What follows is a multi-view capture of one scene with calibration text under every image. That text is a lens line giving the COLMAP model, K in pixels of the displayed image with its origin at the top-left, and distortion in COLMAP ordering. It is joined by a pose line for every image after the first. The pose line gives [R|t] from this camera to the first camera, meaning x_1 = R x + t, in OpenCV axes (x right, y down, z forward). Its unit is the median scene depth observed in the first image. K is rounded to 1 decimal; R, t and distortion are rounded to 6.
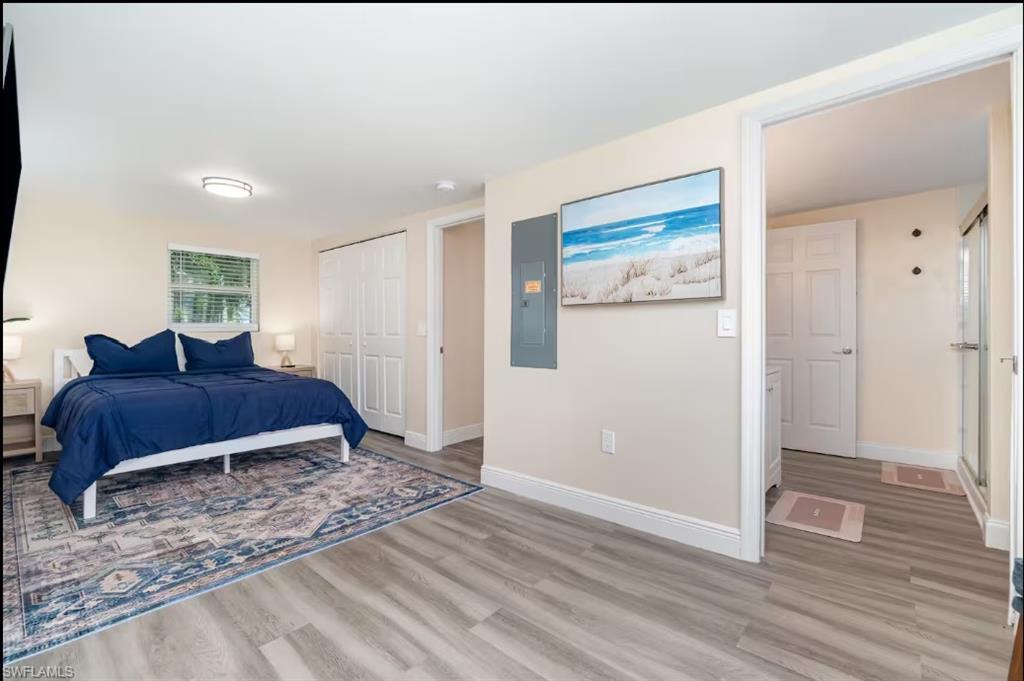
lens RADIAL K [[444.5, 0, 507.5], [0, 444.5, 335.8], [0, 0, 1]] dist [-0.005344, -0.001402]
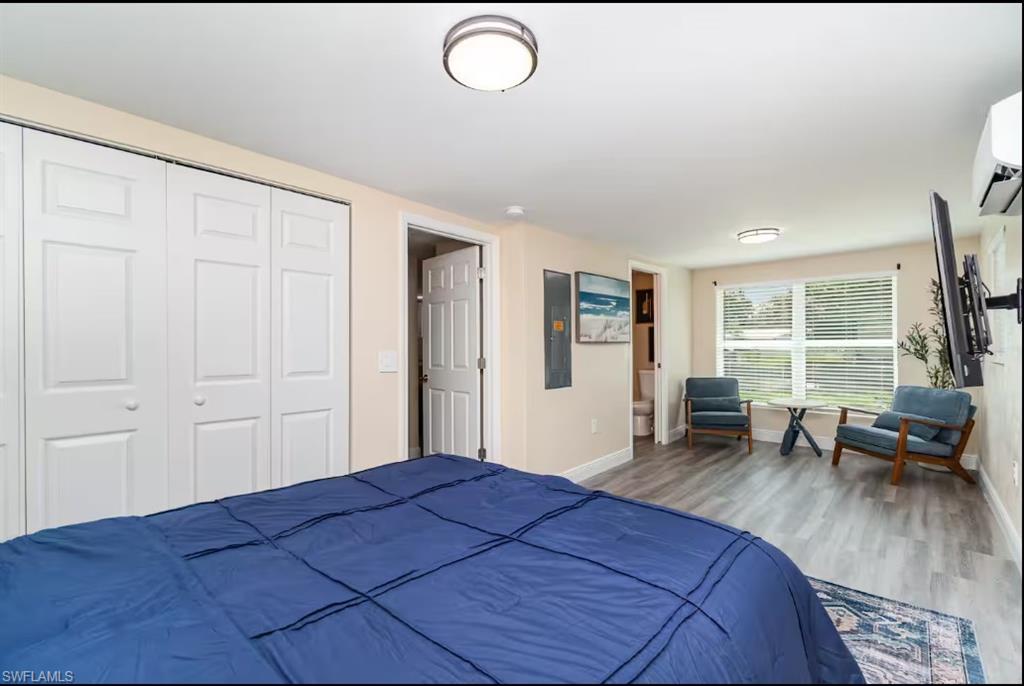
lens RADIAL K [[444.5, 0, 506.5], [0, 444.5, 344.7], [0, 0, 1]] dist [-0.005344, -0.001402]
pose [[0.024373, 0.006128, 0.999684, -1.626079], [0.009609, 0.999934, -0.006363, -0.063009], [-0.999657, 0.009761, 0.024313, 1.472503]]
